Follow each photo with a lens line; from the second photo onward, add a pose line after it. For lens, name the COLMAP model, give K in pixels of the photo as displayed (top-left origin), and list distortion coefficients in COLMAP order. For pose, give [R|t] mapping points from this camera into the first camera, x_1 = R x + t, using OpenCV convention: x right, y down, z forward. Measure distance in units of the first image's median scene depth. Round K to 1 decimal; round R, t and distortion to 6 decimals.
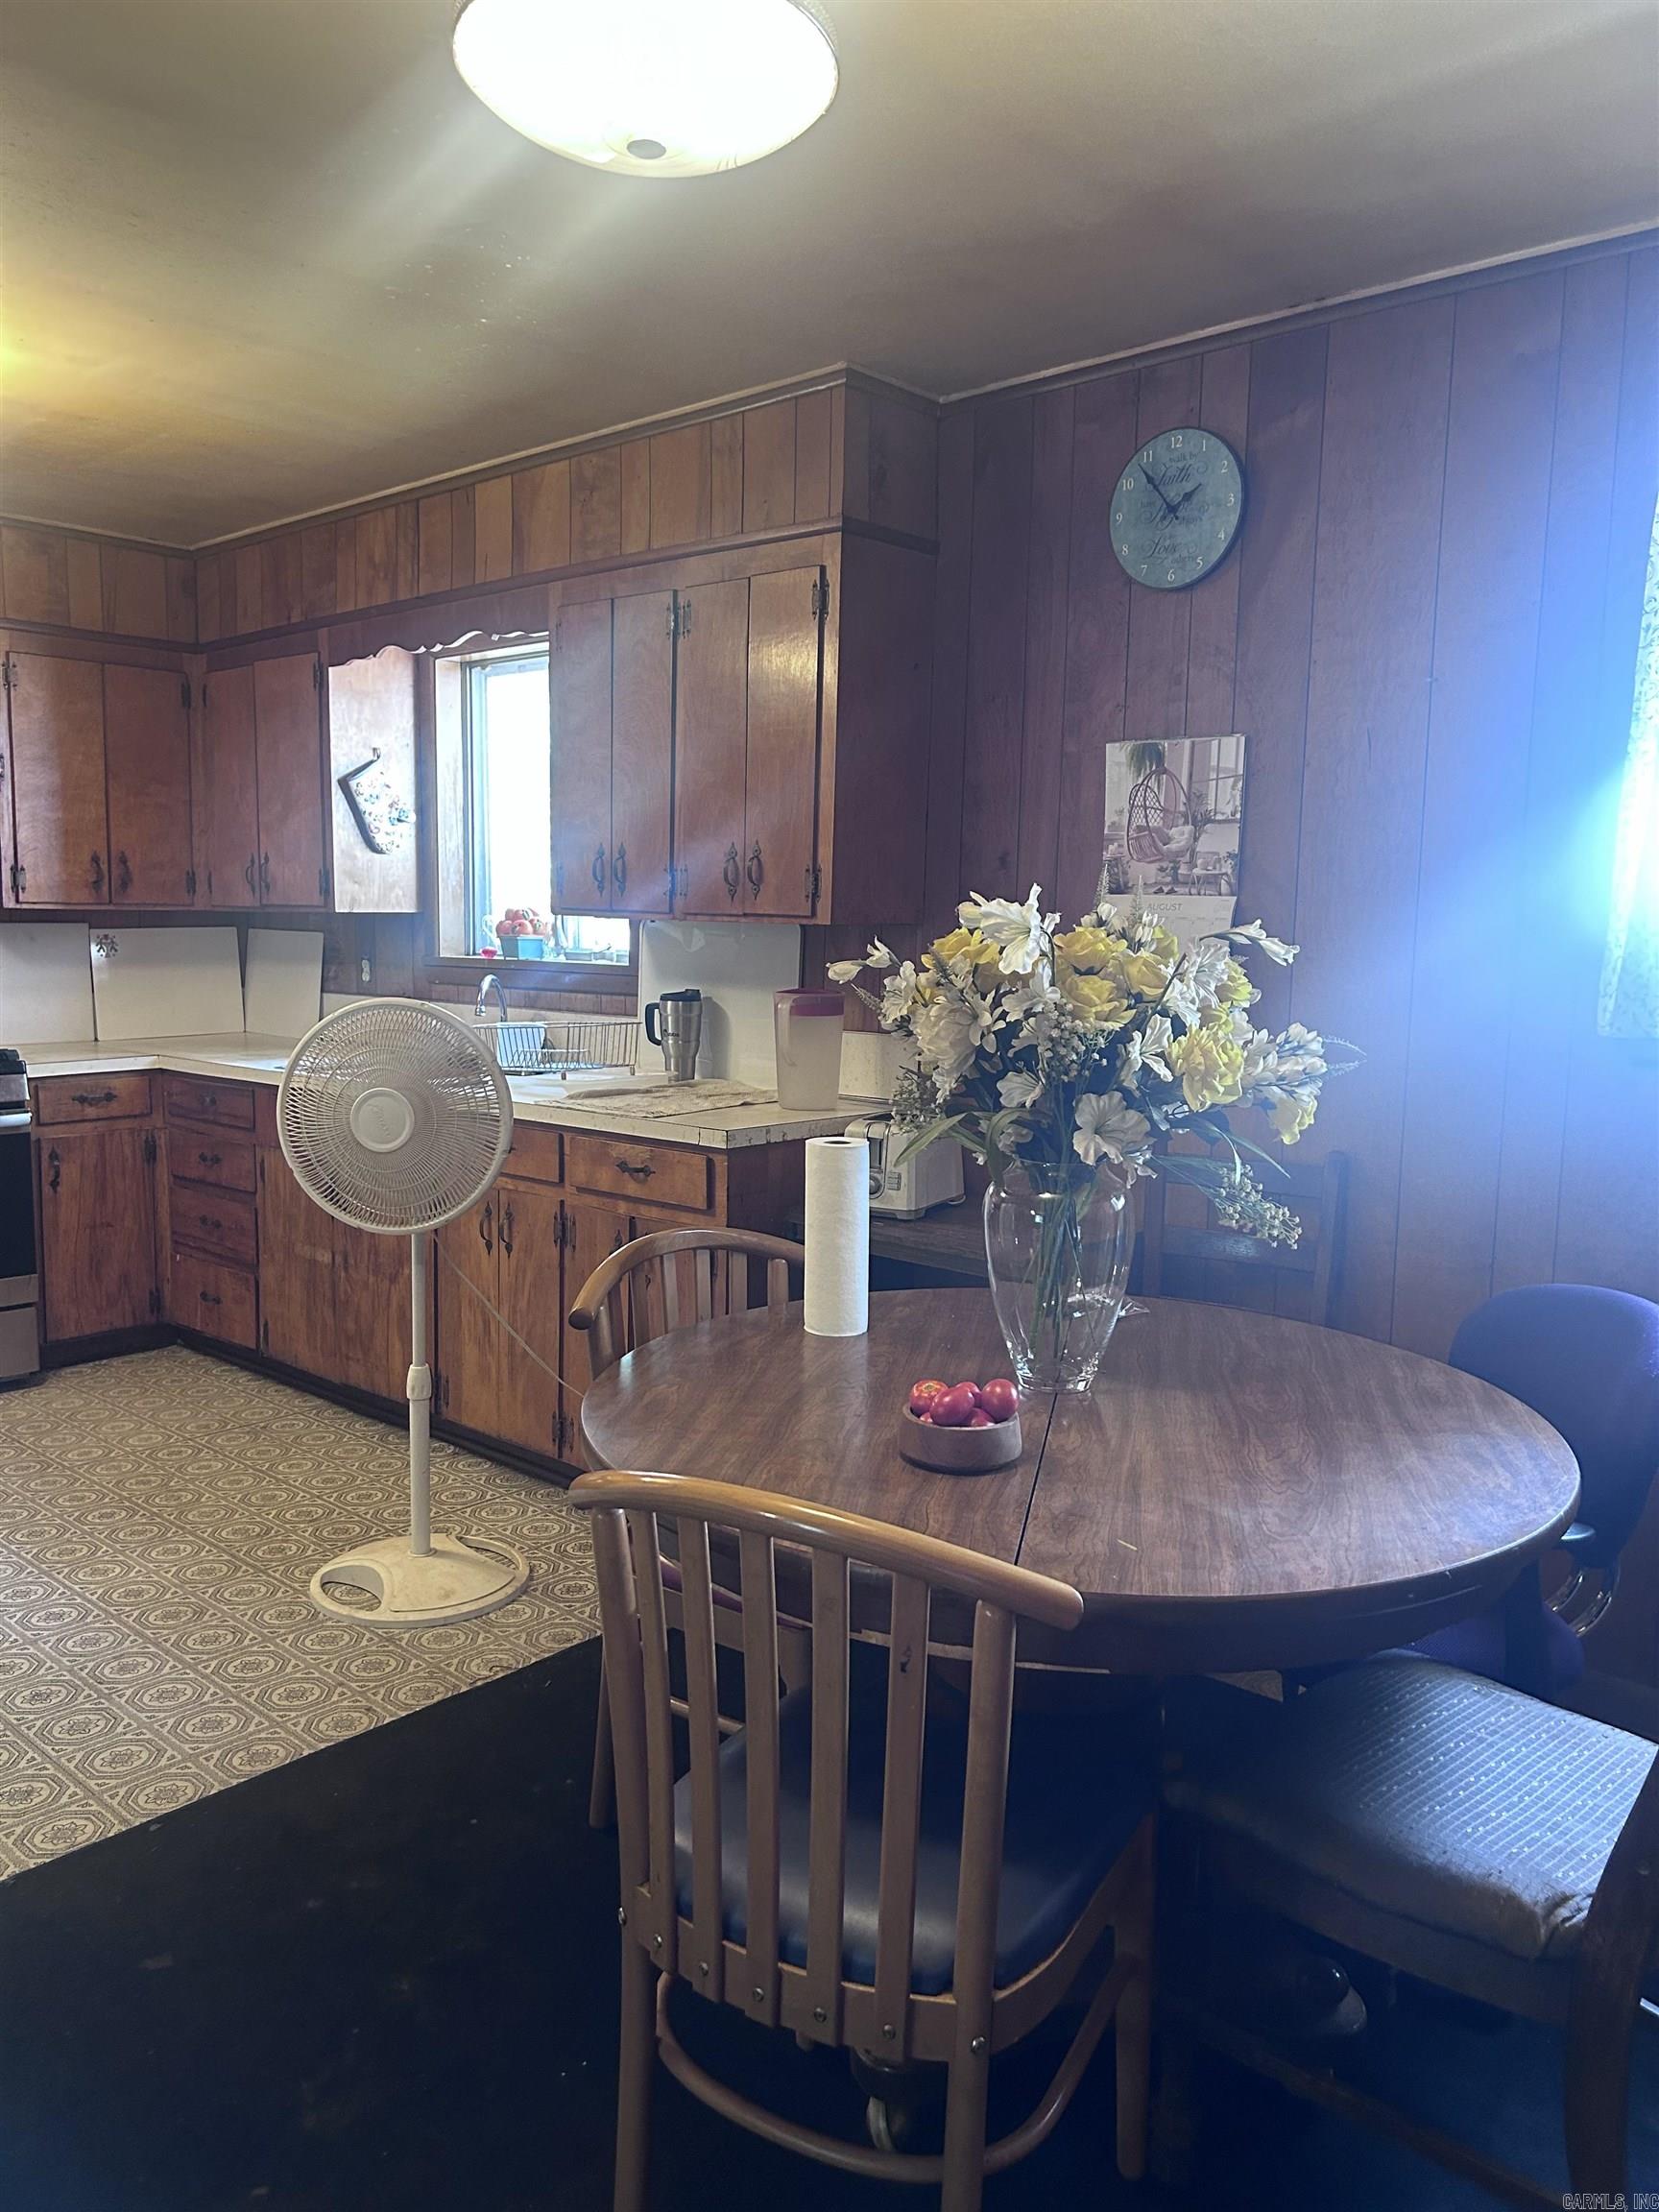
lens RADIAL K [[1677.0, 0, 812.4], [0, 1677.0, 1097.7], [0, 0, 1]] dist [0.075200, -0.085999]
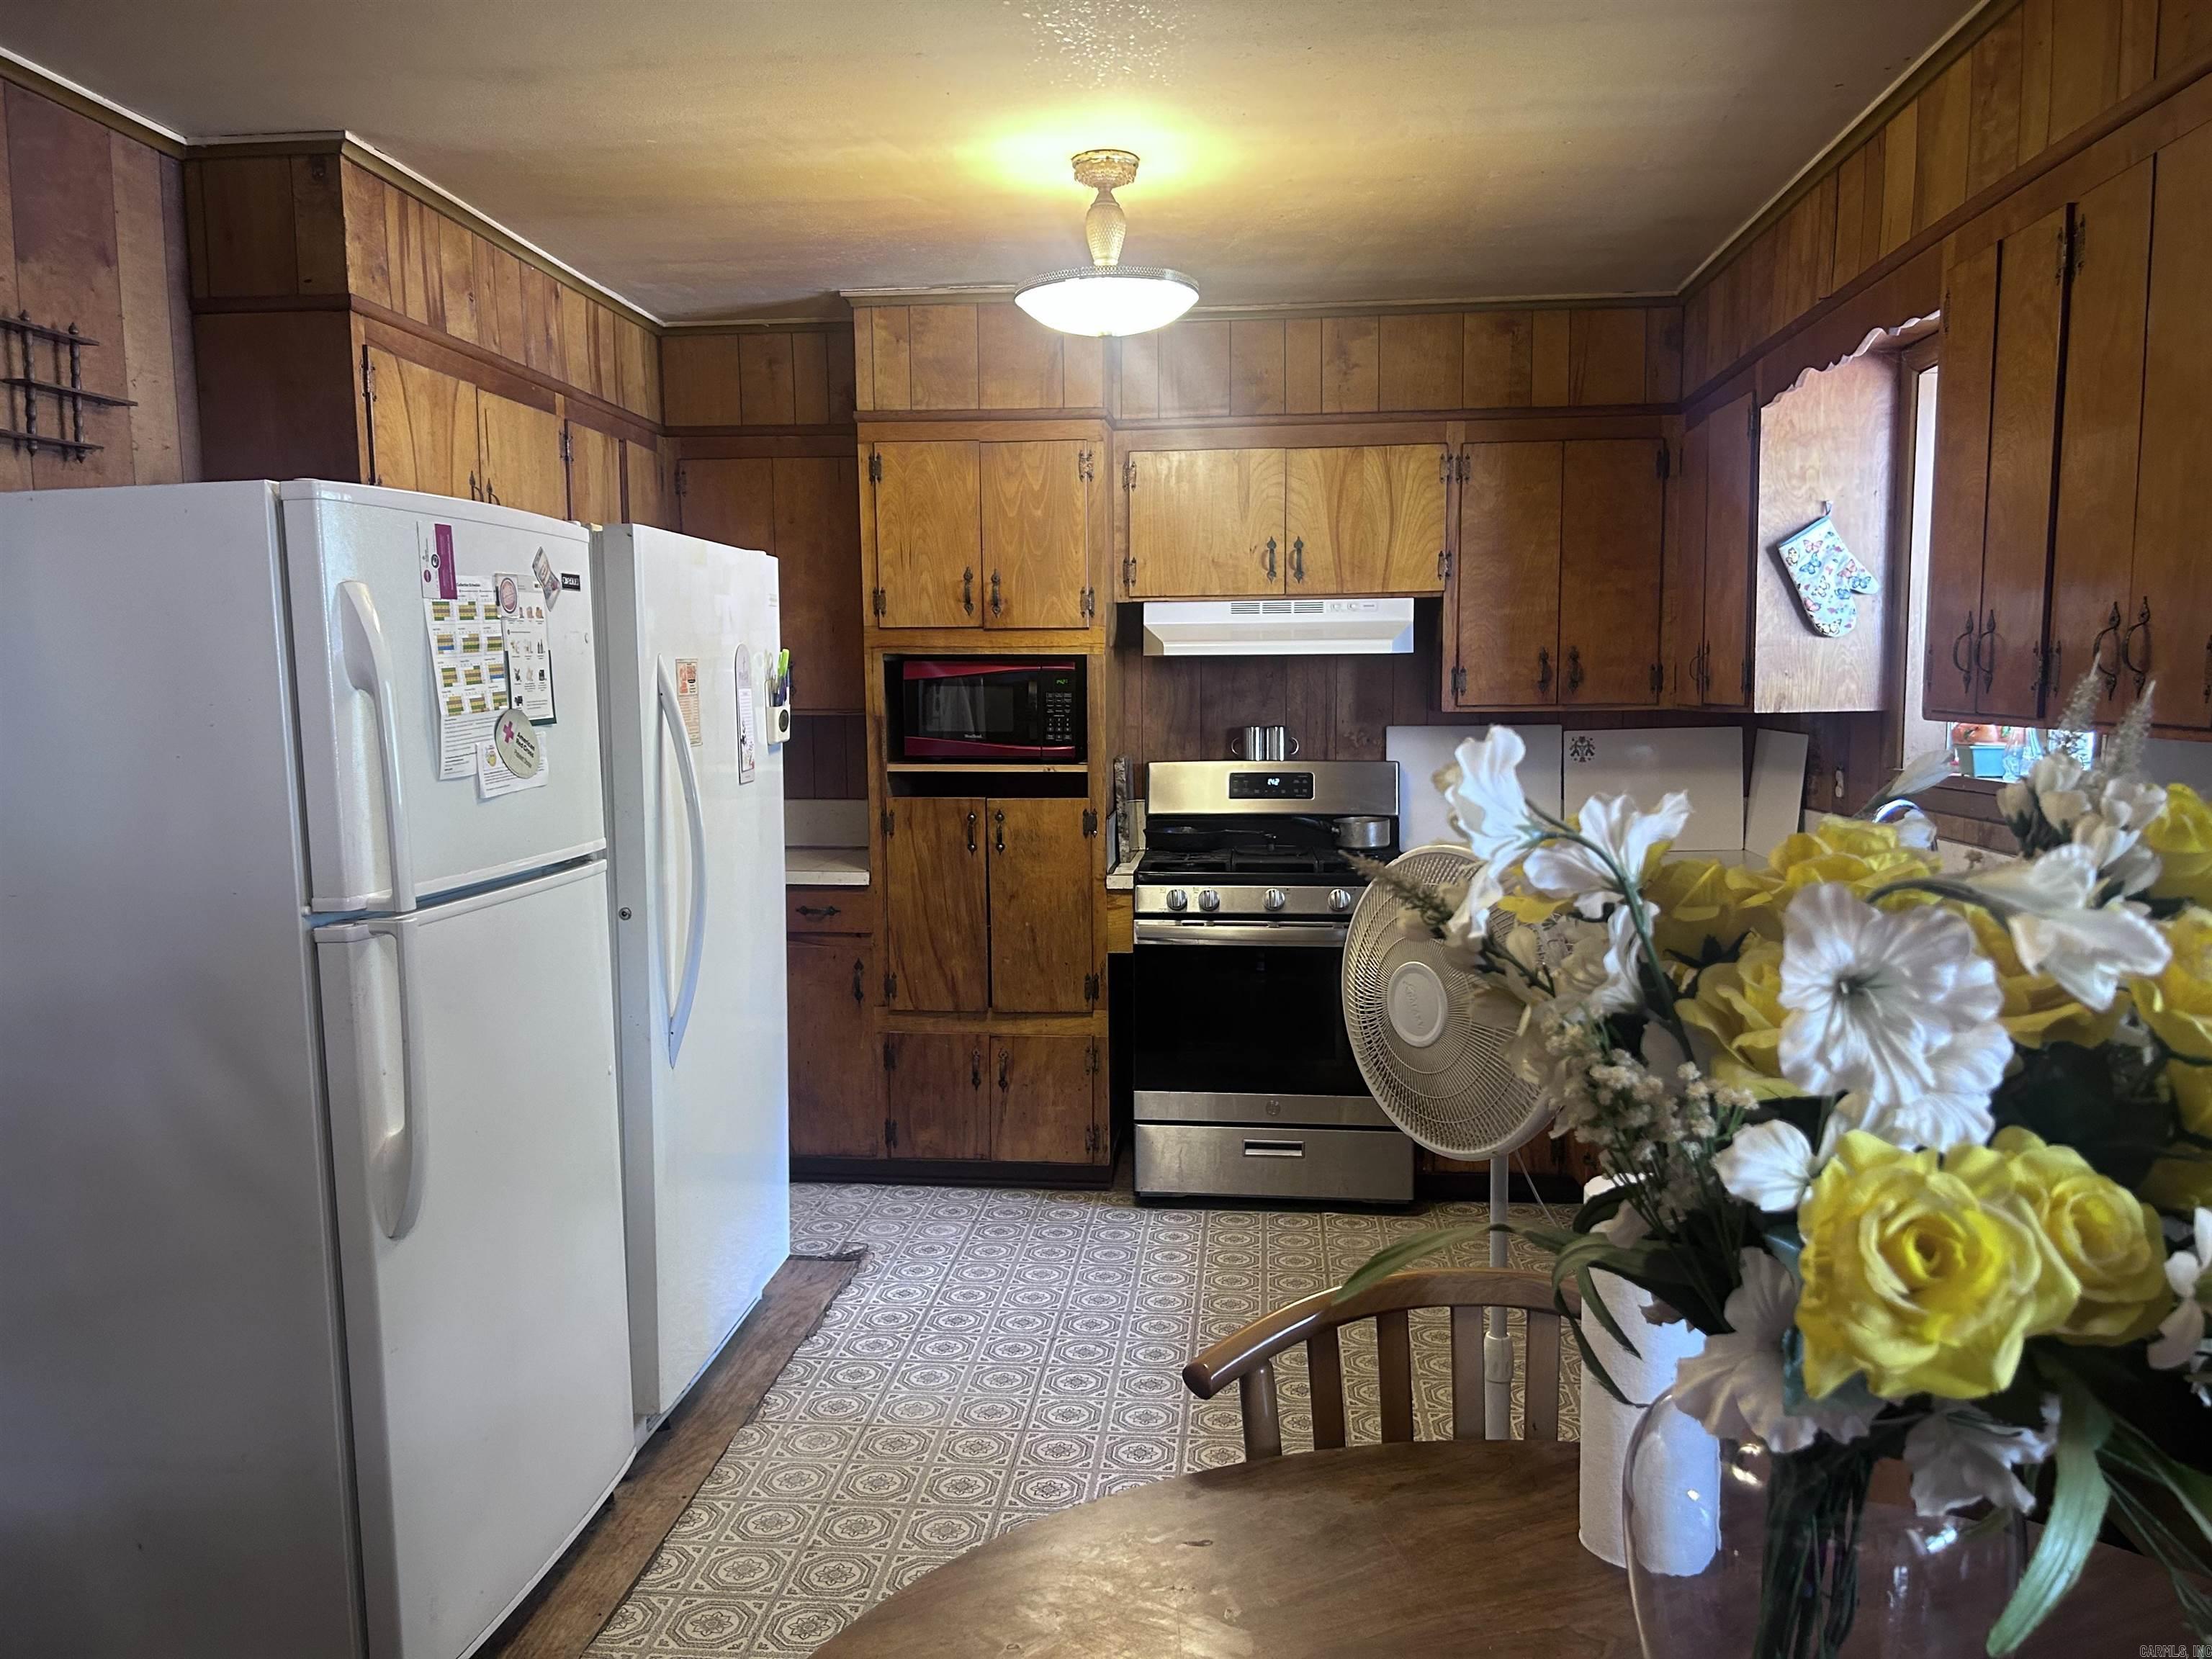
lens RADIAL K [[1677.0, 0, 1109.9], [0, 1677.0, 830.2], [0, 0, 1]] dist [0.075200, -0.085999]
pose [[0.627045, 0.049862, -0.777385, 0.229617], [-0.071428, 0.997425, 0.006361, -0.058203], [0.775701, 0.051539, 0.628992, 0.404356]]
